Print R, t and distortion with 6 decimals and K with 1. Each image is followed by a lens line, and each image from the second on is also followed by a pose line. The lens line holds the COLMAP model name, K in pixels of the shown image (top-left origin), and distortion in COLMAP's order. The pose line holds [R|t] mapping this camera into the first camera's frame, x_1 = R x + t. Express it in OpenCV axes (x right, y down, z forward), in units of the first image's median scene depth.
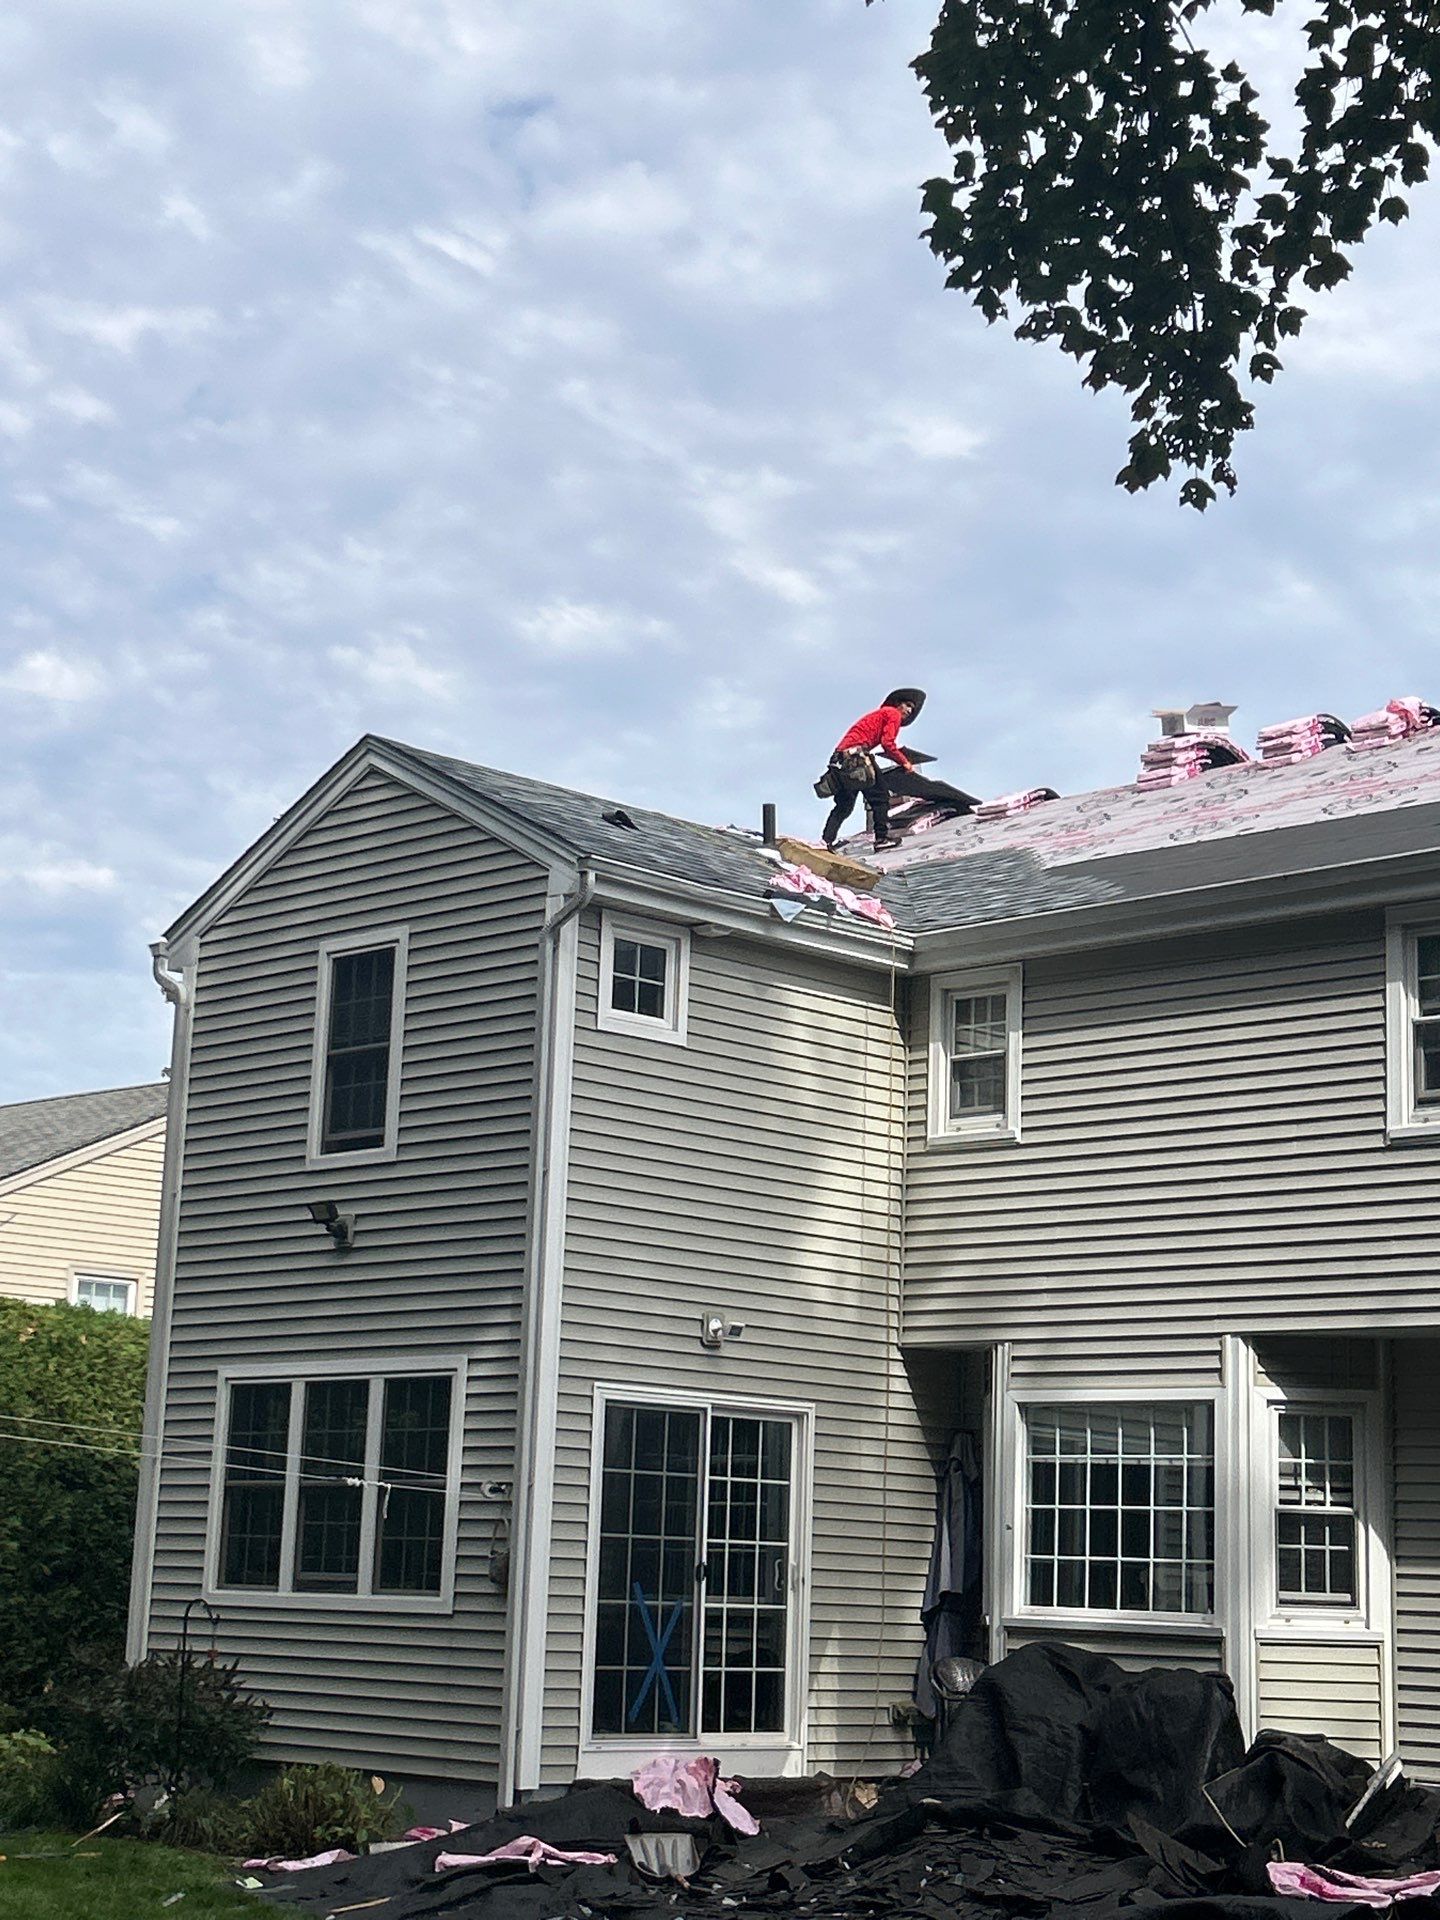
lens RADIAL K [[3197.9, 0, 717.8], [0, 3197.9, 908.7], [0, 0, 1]] dist [0.128042, -0.128751]
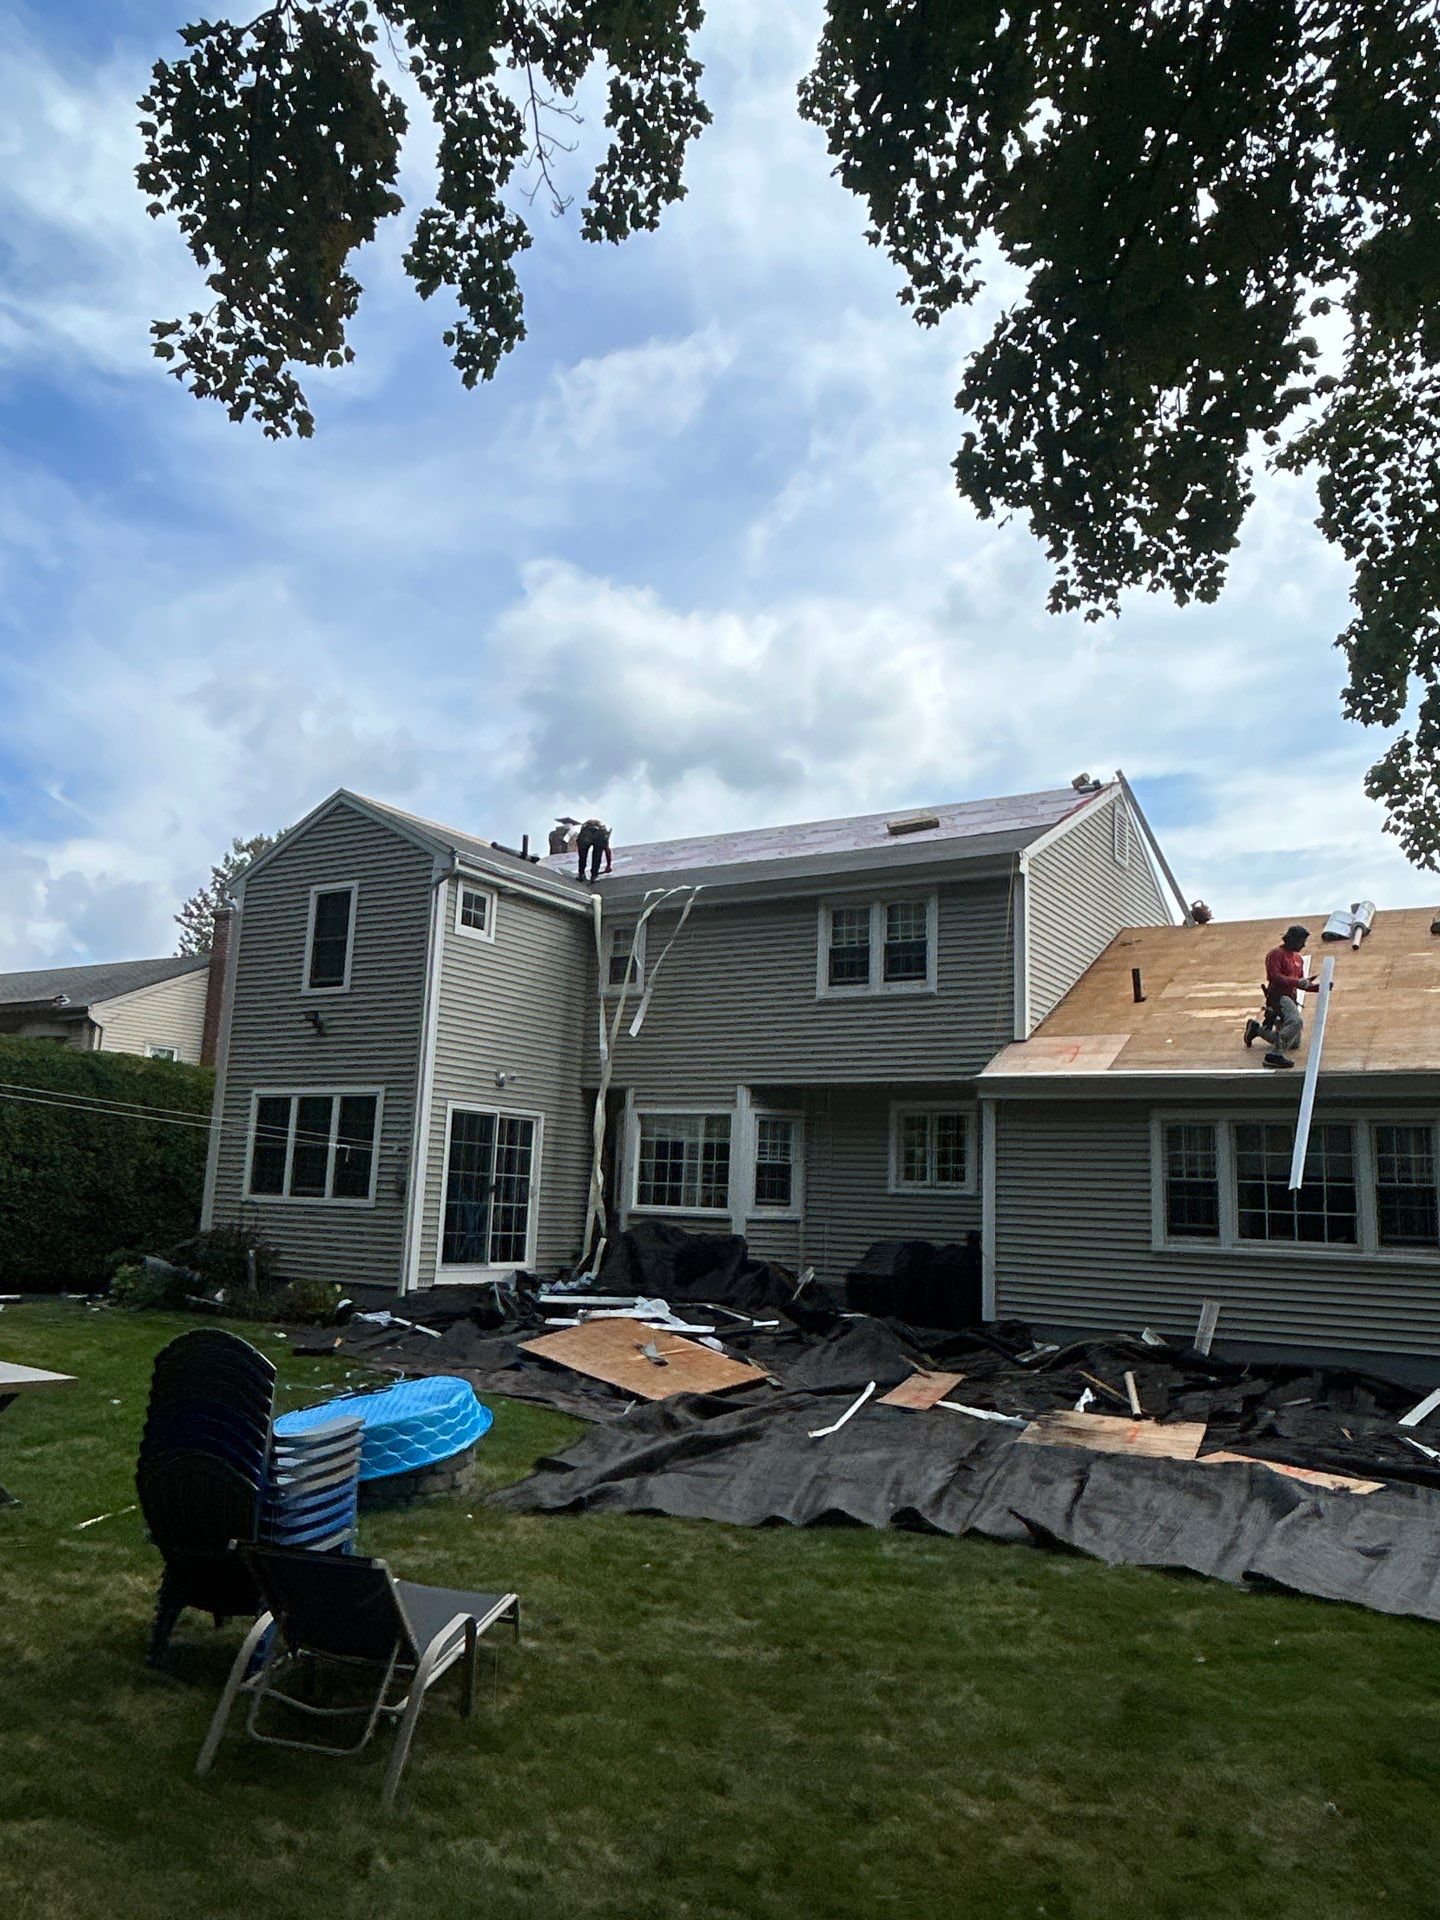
lens RADIAL K [[1362.6, 0, 720.0], [0, 1362.6, 960.0], [0, 0, 1]] dist [0.007874, 0.000488]
pose [[0.973483, 0.044386, 0.224412, -0.066703], [-0.053328, 0.998000, 0.033940, 0.014785], [-0.222457, -0.045008, 0.973903, 0.086991]]
